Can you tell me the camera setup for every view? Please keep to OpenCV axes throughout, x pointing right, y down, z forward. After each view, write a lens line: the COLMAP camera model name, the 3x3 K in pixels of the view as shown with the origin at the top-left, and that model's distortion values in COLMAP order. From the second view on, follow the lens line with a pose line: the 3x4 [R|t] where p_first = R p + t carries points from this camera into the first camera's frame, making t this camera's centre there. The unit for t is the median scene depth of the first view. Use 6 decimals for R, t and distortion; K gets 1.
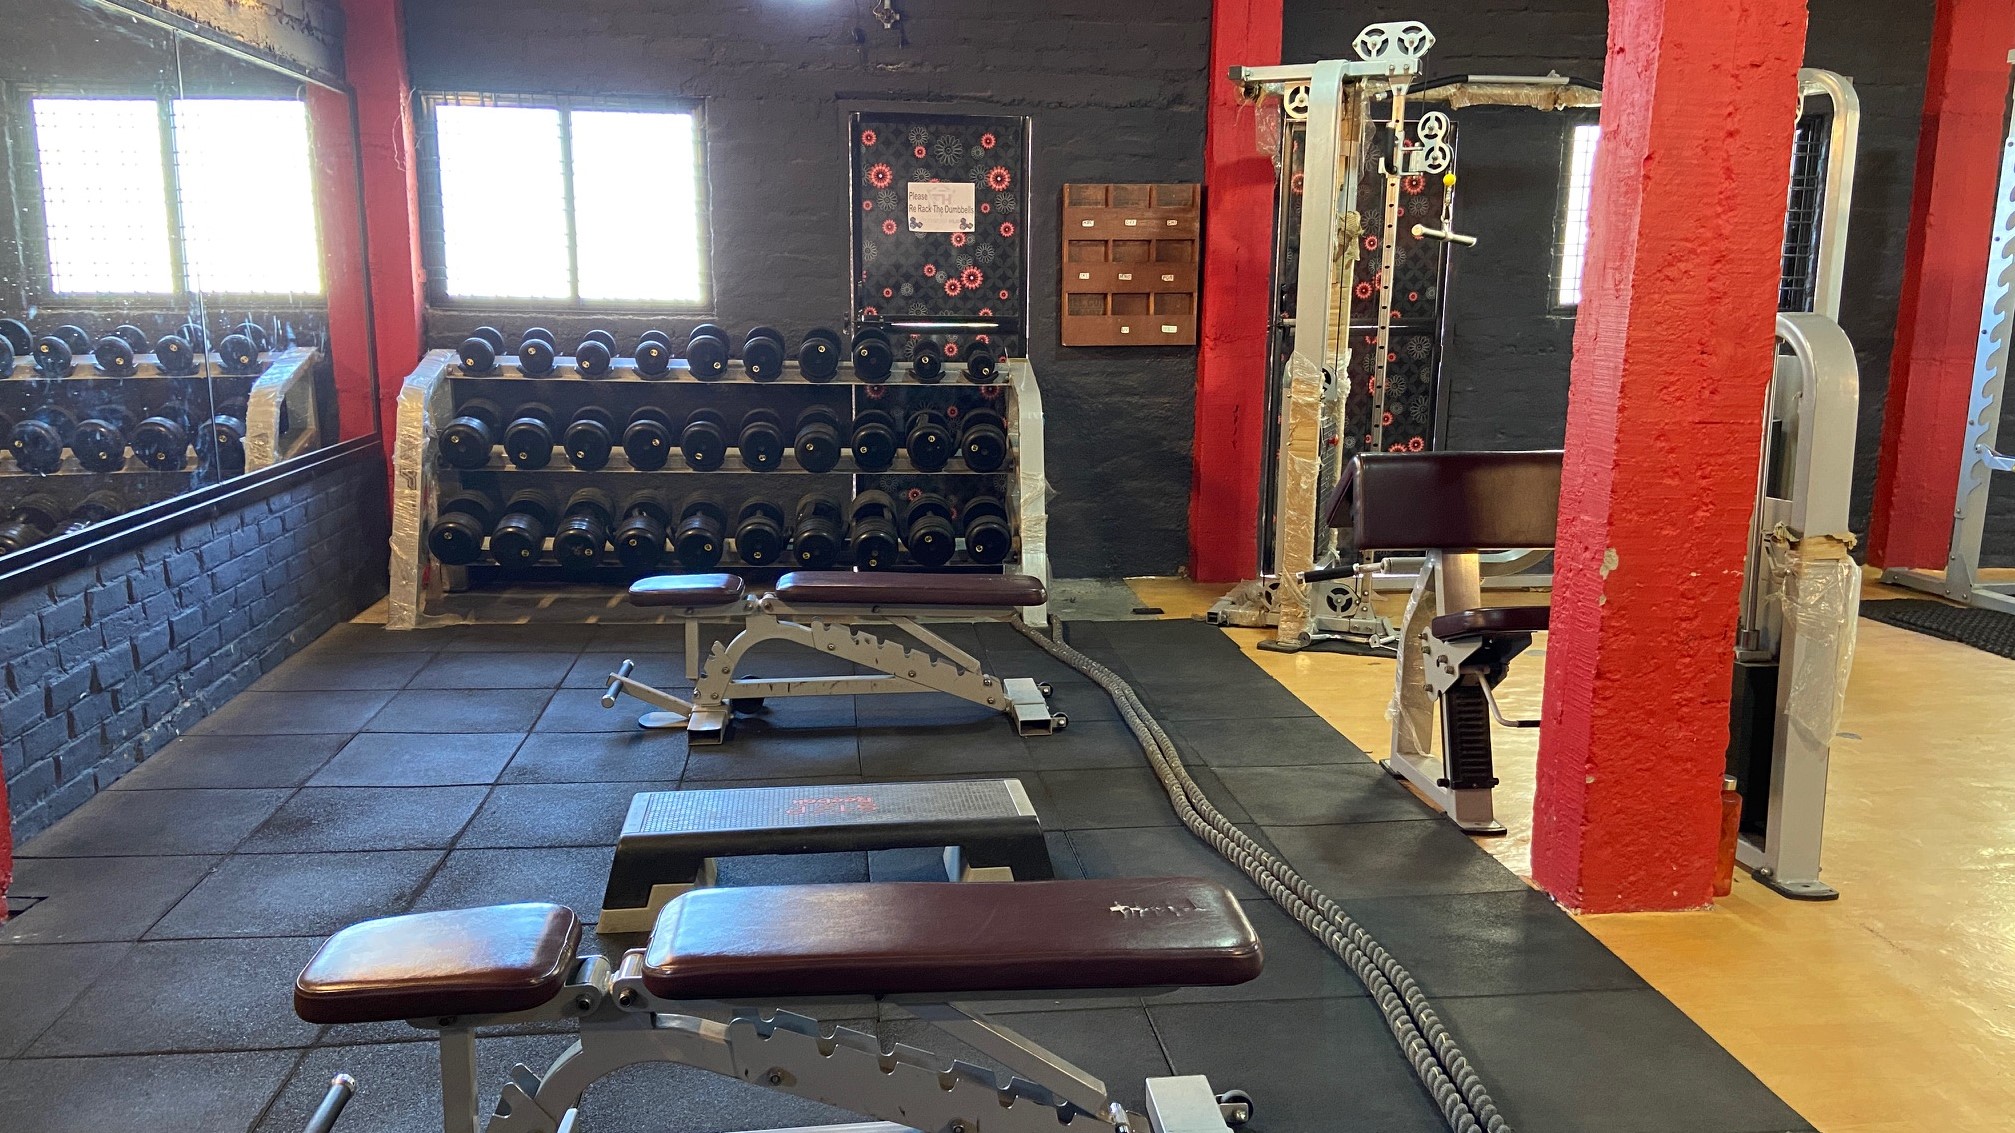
lens RADIAL K [[1508.2, 0, 1004.7], [0, 1508.2, 607.1], [0, 0, 1]] dist [0.098666, -0.100493]
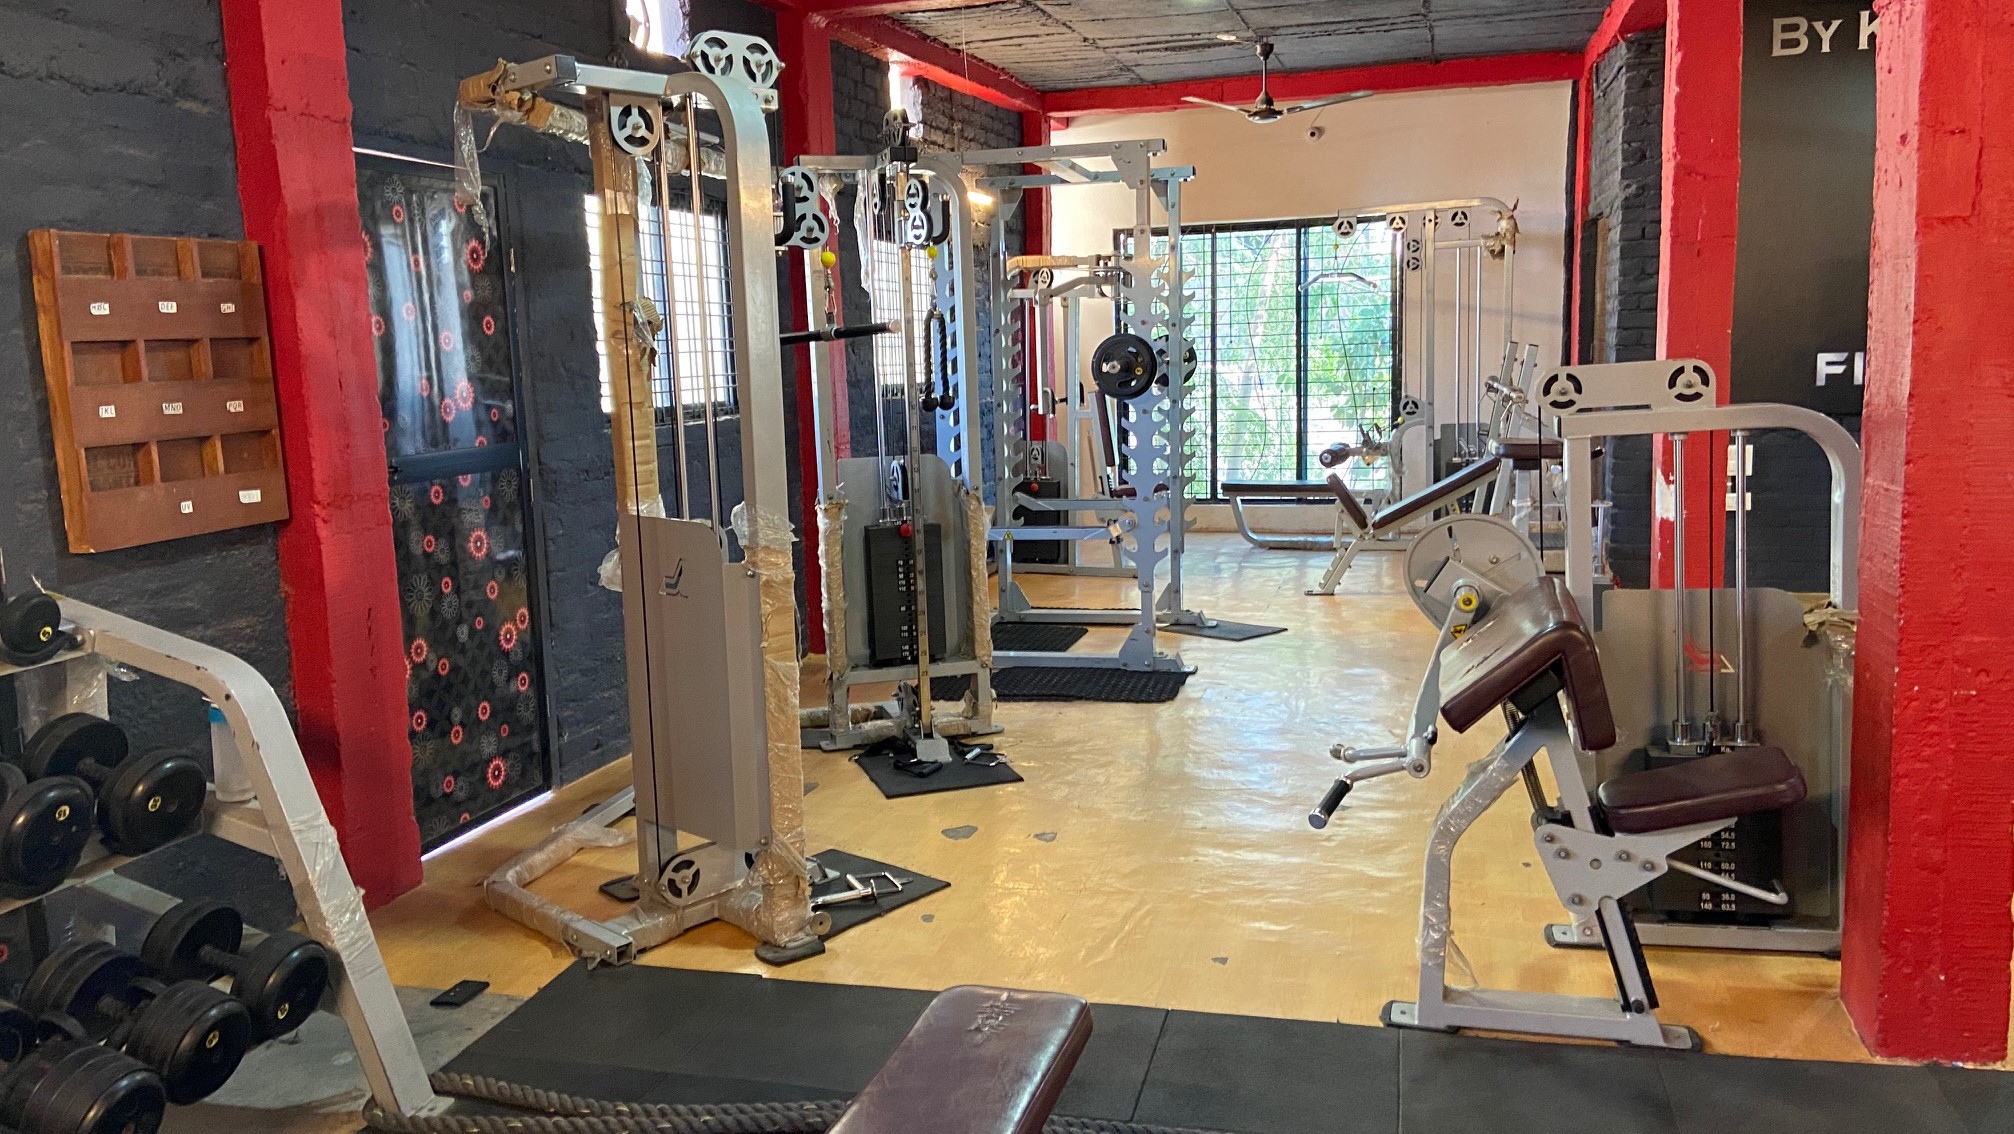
lens RADIAL K [[1507.4, 0, 997.3], [0, 1507.4, 559.1], [0, 0, 1]] dist [0.098666, -0.100493]
pose [[0.371245, -0.153043, 0.915836, -0.318326], [0.226866, 0.971381, 0.070362, -0.145027], [-0.900394, 0.181650, 0.395340, 0.561648]]
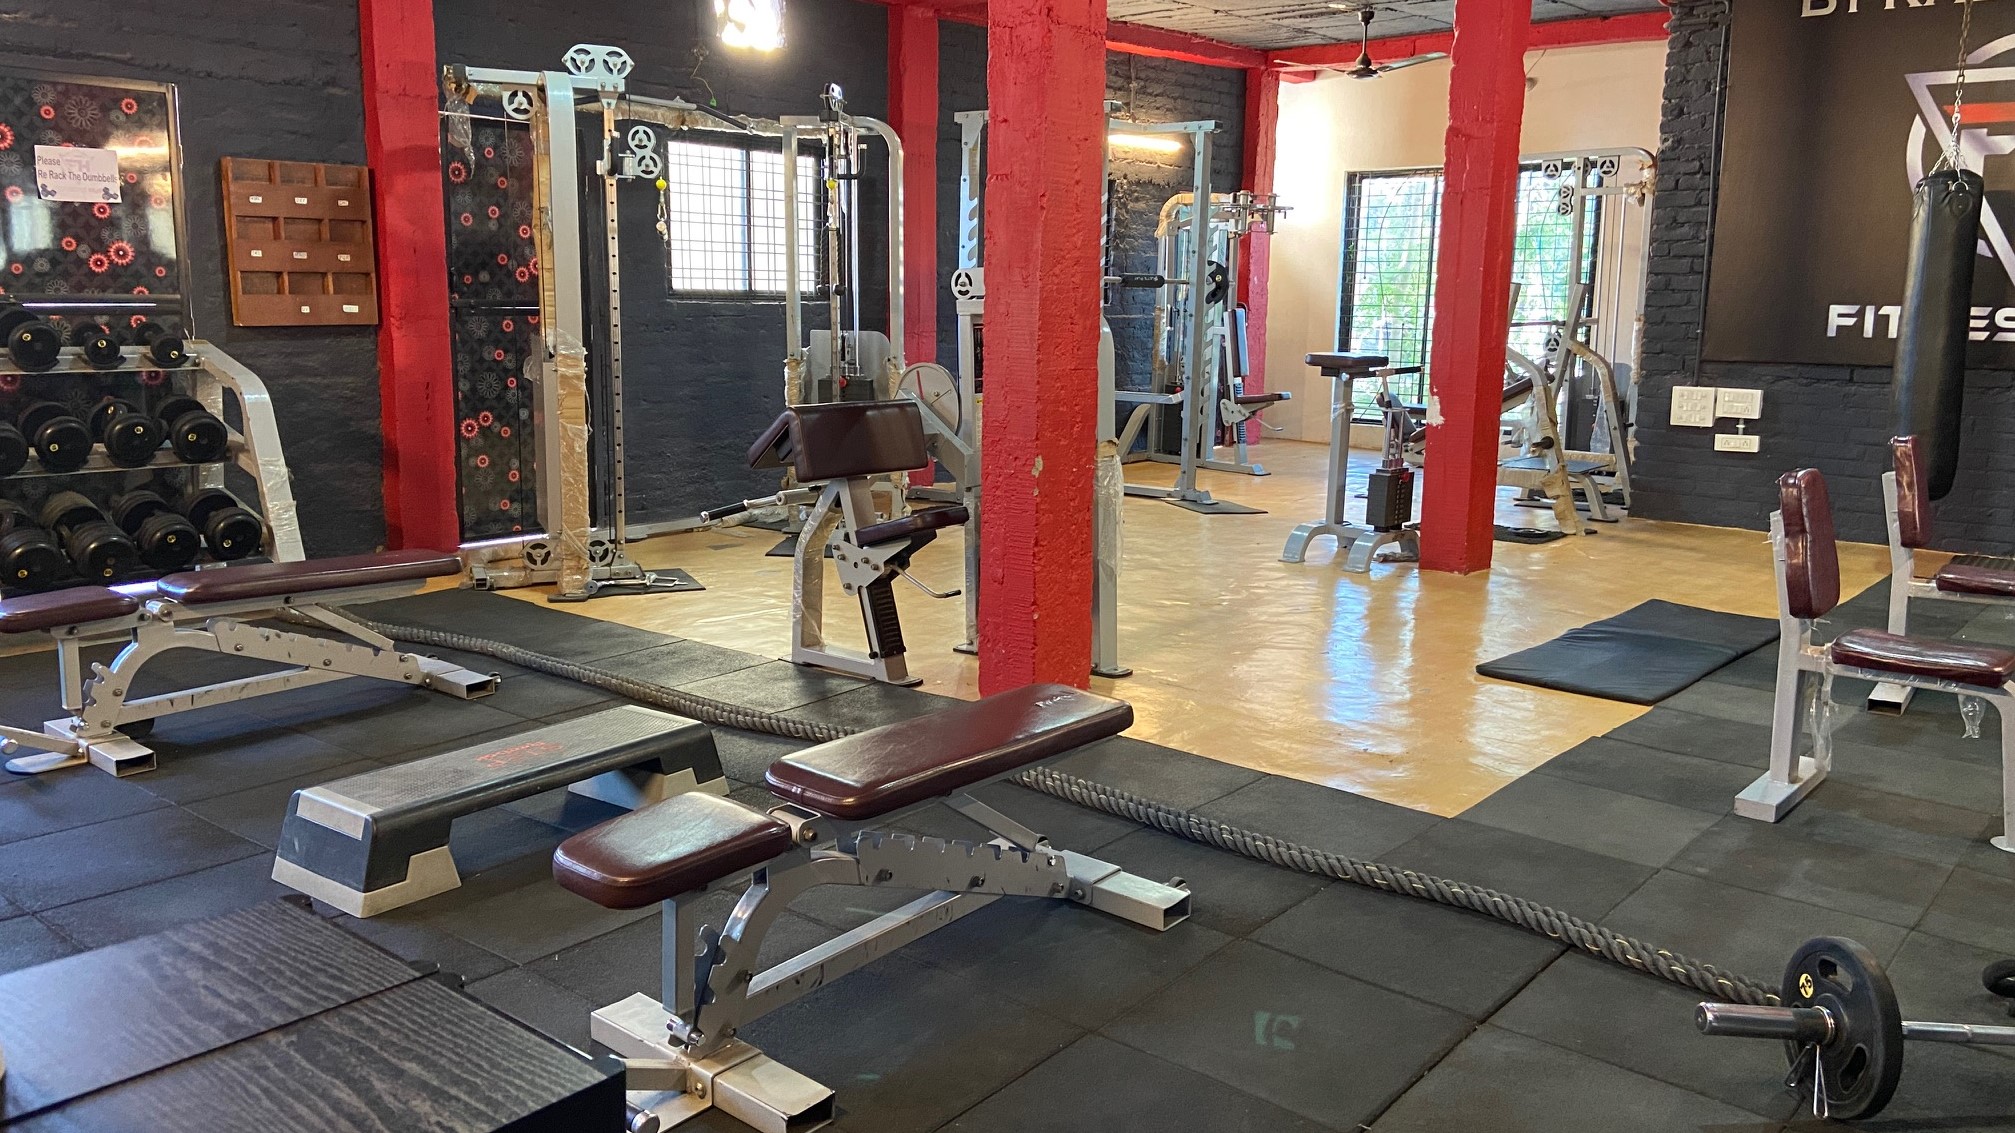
lens RADIAL K [[1508.2, 0, 1015.0], [0, 1508.2, 527.1], [0, 0, 1]] dist [0.098666, -0.100493]
pose [[0.715948, -0.107657, 0.689803, -0.300598], [0.134858, 0.990756, 0.014657, 0.002493], [-0.685005, 0.082532, 0.723849, -0.015106]]
